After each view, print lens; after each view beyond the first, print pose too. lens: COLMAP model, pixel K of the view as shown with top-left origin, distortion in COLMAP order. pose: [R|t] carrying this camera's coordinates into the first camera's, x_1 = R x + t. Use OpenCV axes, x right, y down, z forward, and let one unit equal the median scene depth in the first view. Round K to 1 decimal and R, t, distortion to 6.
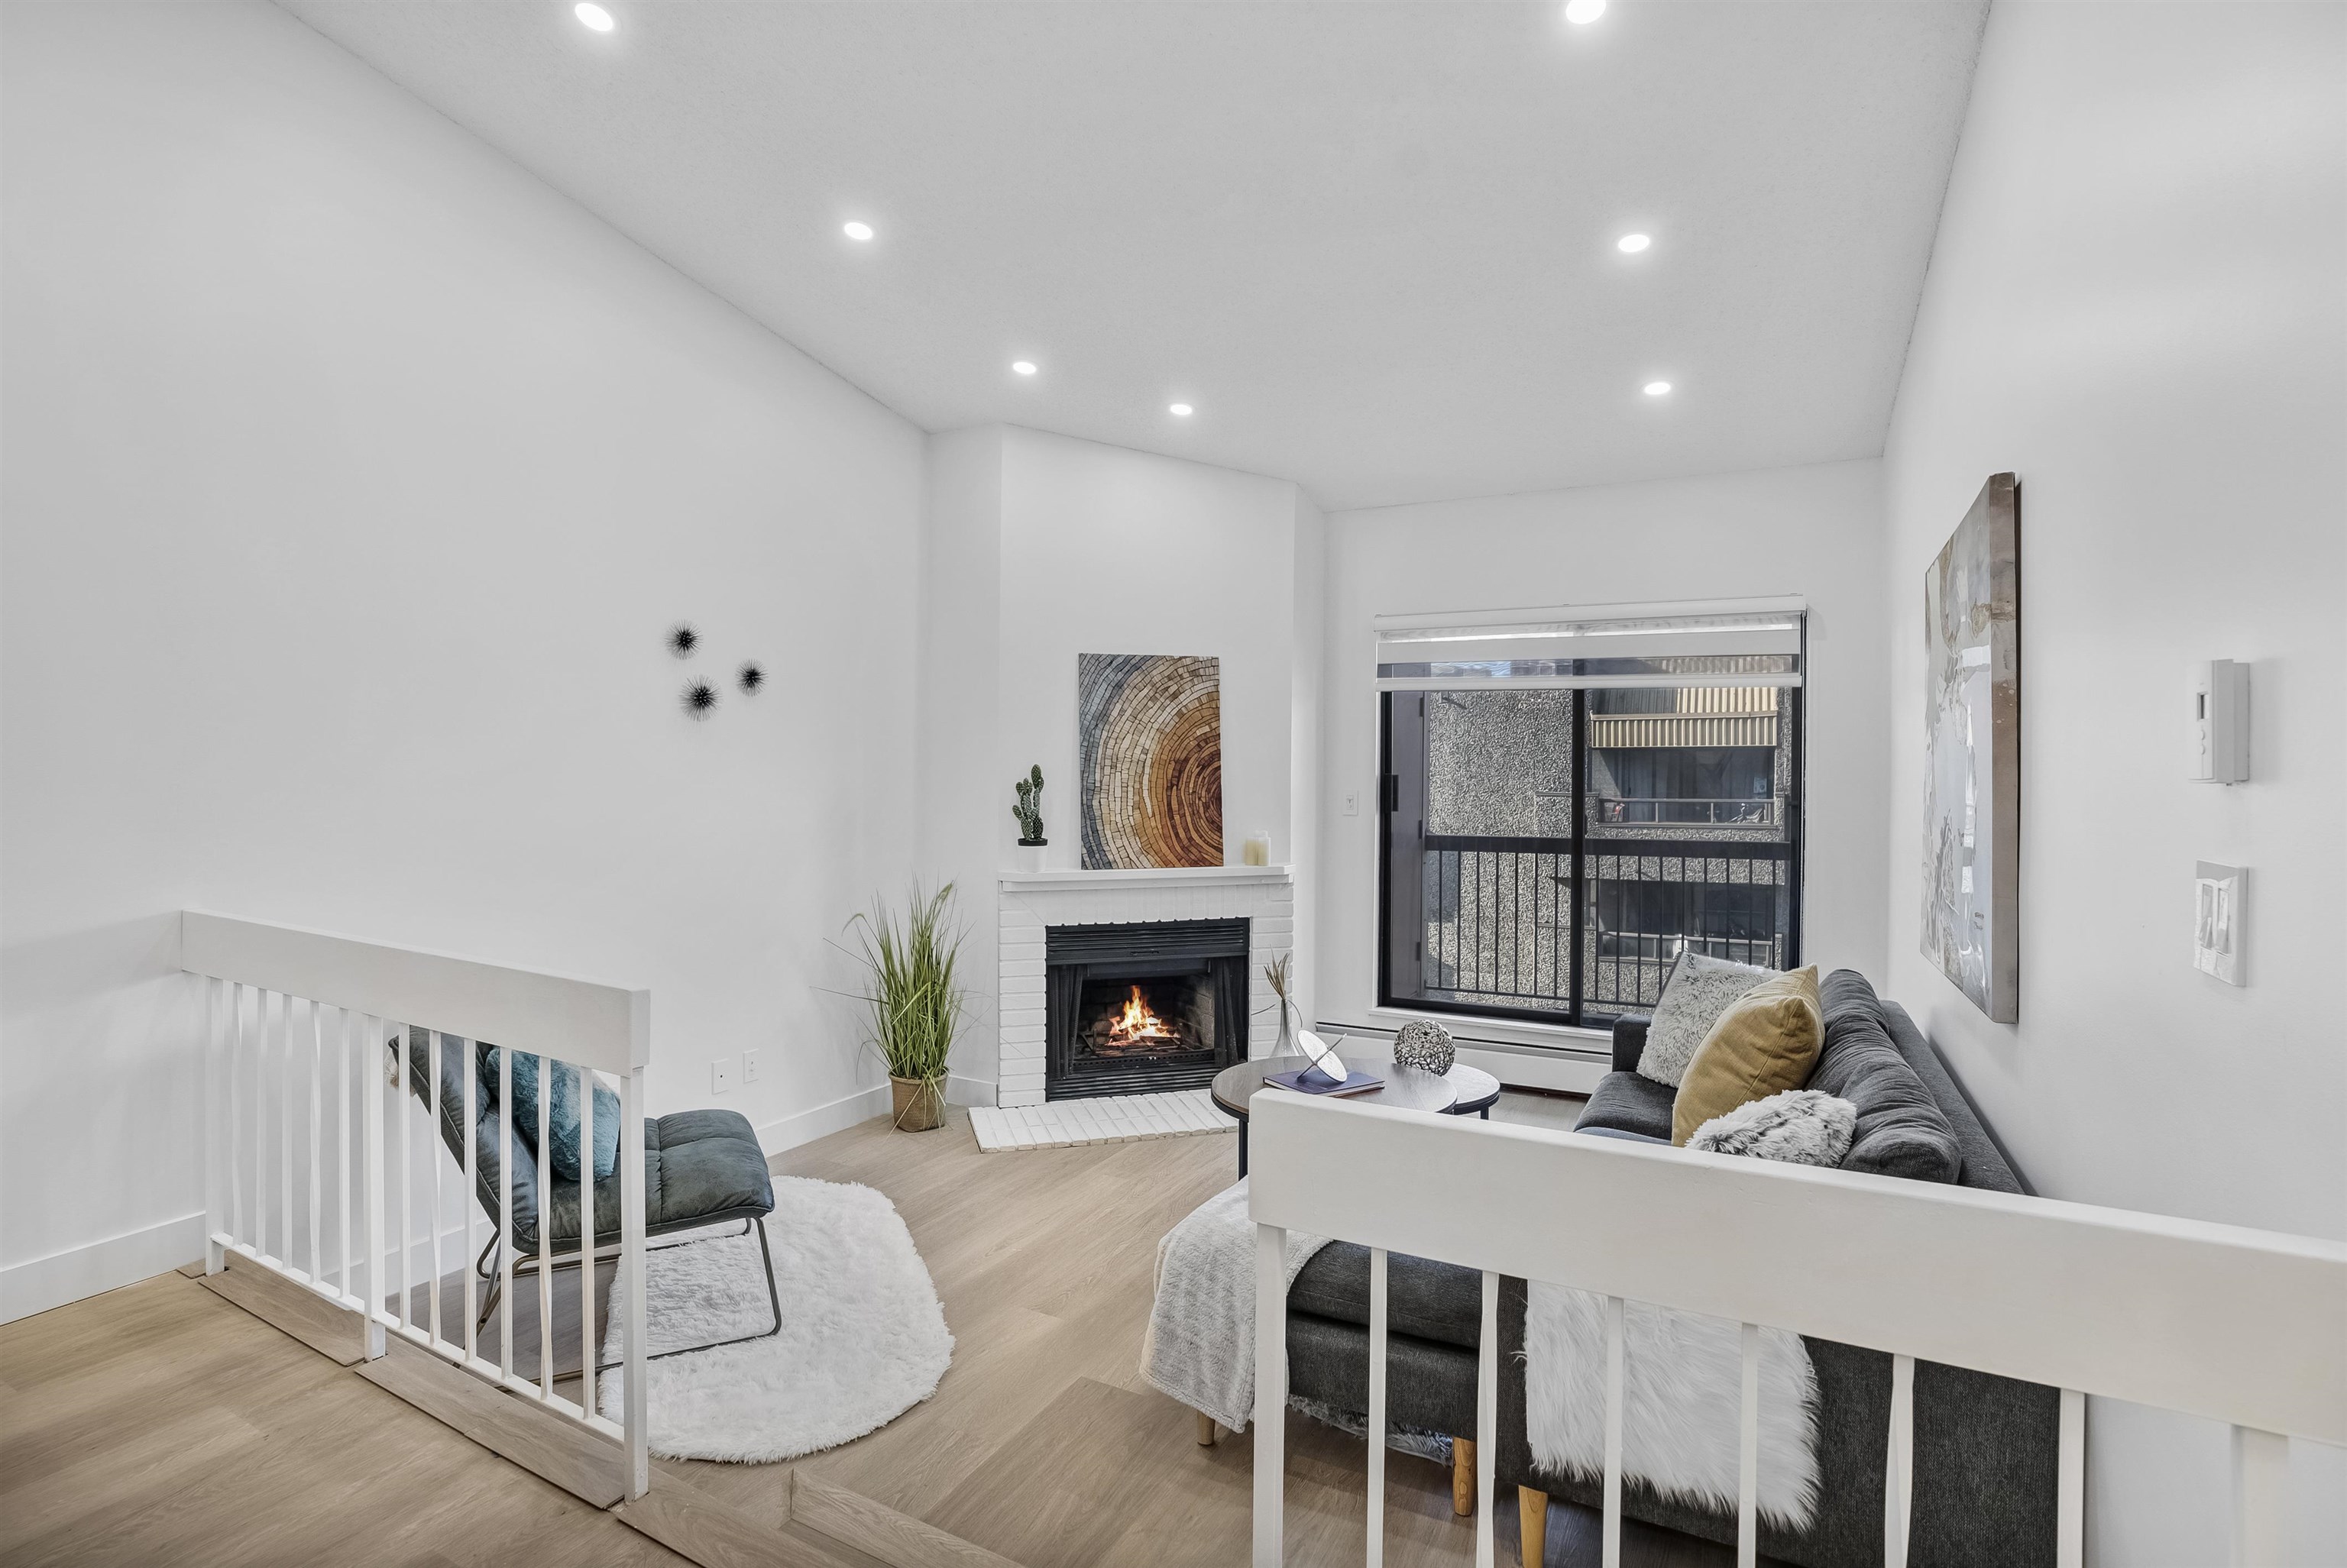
lens RADIAL K [[1116.4, 0, 1180.0], [0, 1116.4, 777.9], [0, 0, 1]] dist [-0.056393, 0.022973]
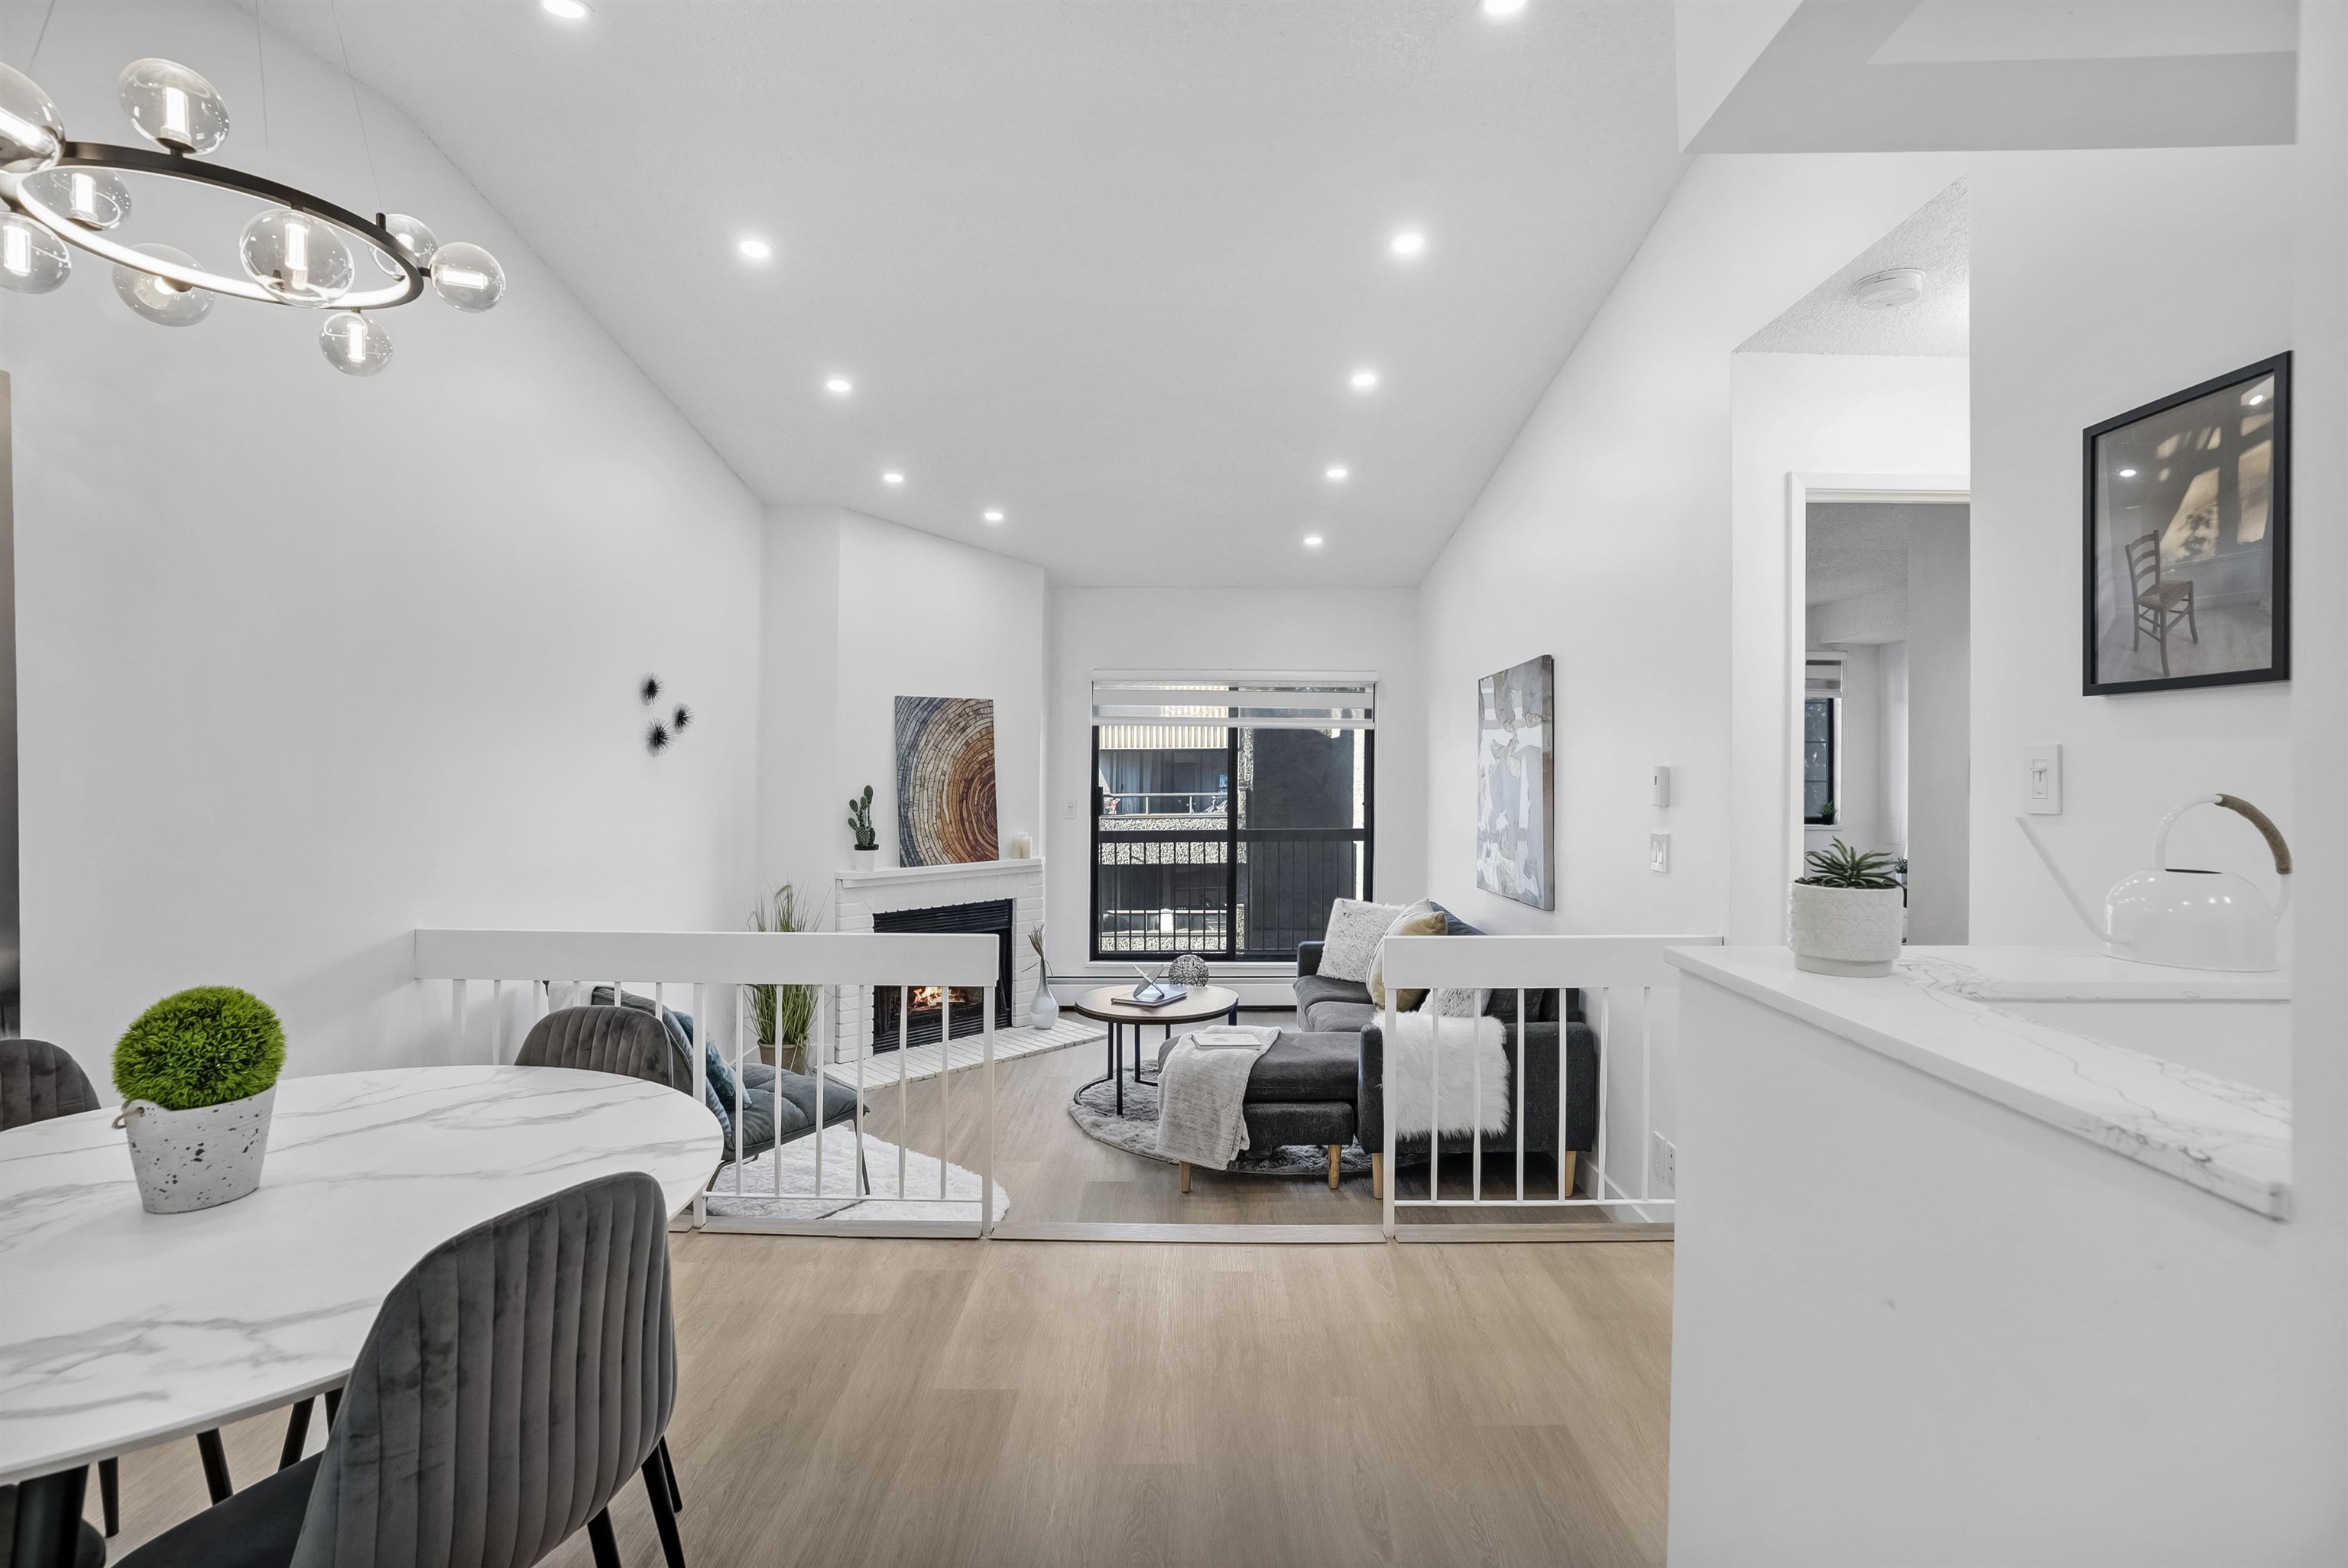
lens RADIAL K [[1121.0, 0, 1164.7], [0, 1121.0, 778.8], [0, 0, 1]] dist [-0.054974, 0.026403]
pose [[0.890814, -0.010188, 0.454255, -0.388924], [0.007409, 0.999941, 0.007898, -0.025404], [-0.454309, -0.003670, 0.890837, -0.260531]]
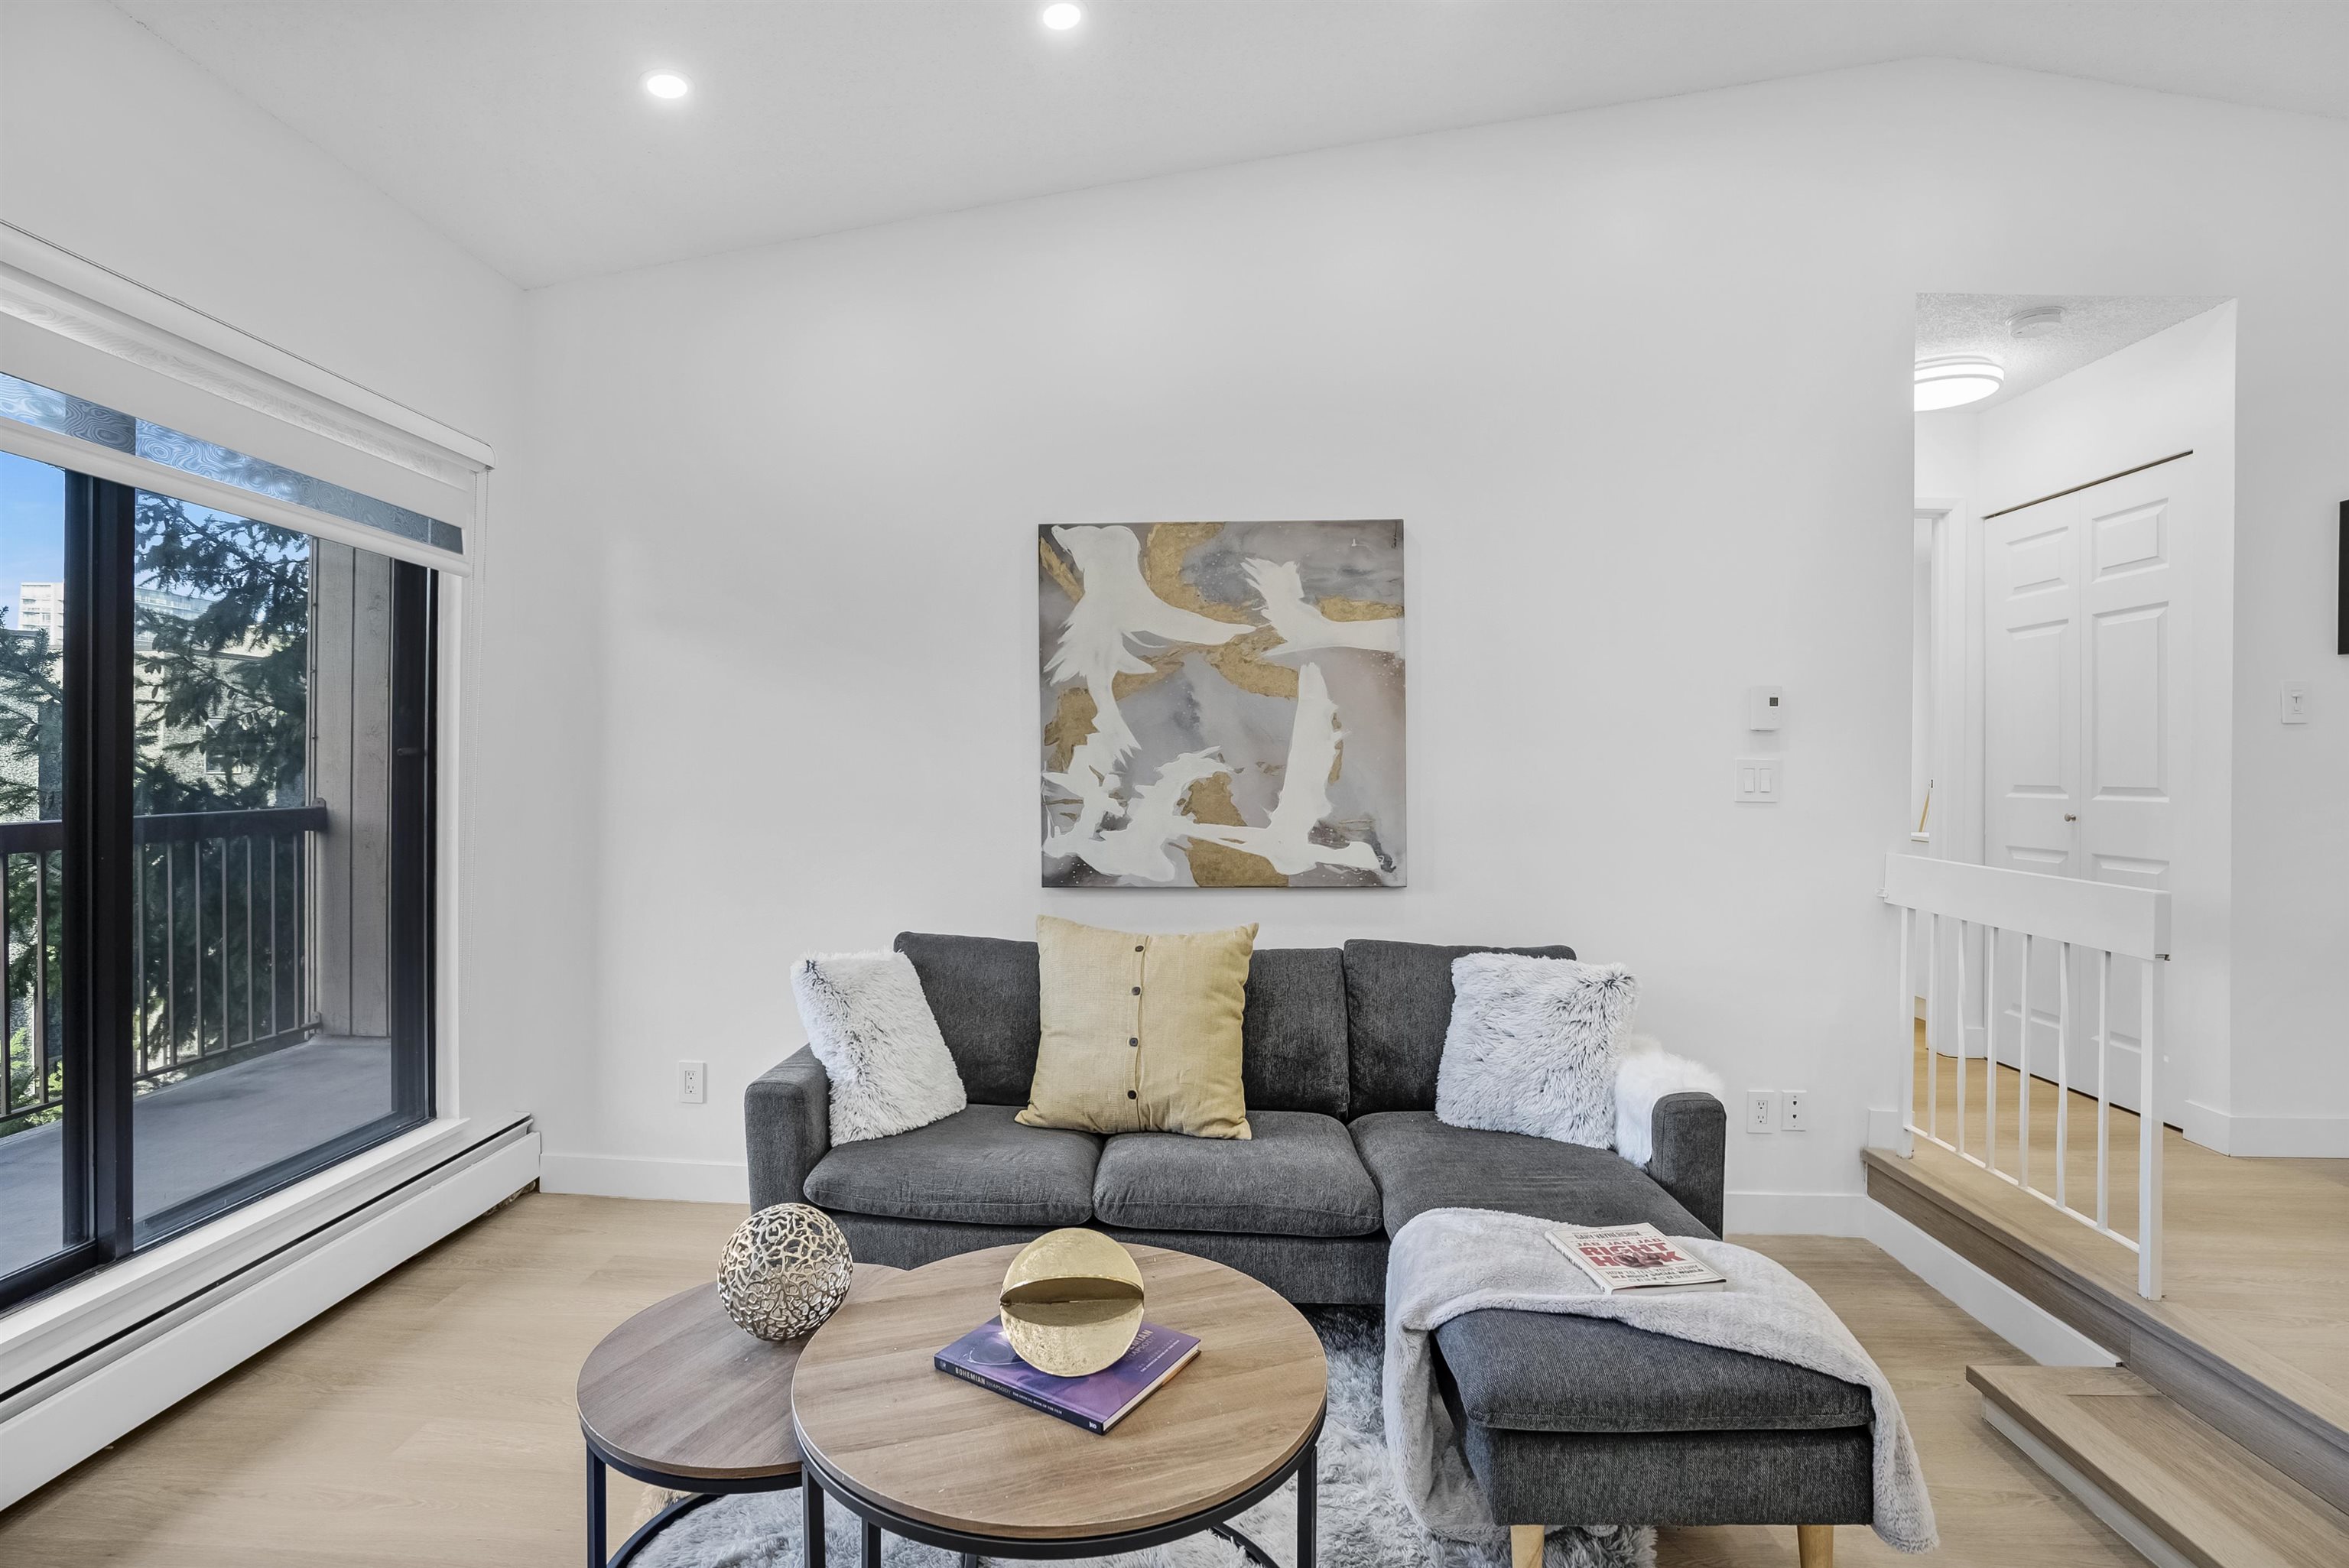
lens RADIAL K [[1121.5, 0, 1165.2], [0, 1121.5, 778.8], [0, 0, 1]] dist [-0.054974, 0.026403]
pose [[-0.431203, -0.024185, 0.901931, -0.213995], [-0.012158, 0.999706, 0.020994, 0.019305], [-0.902173, -0.001913, -0.431370, 0.827863]]
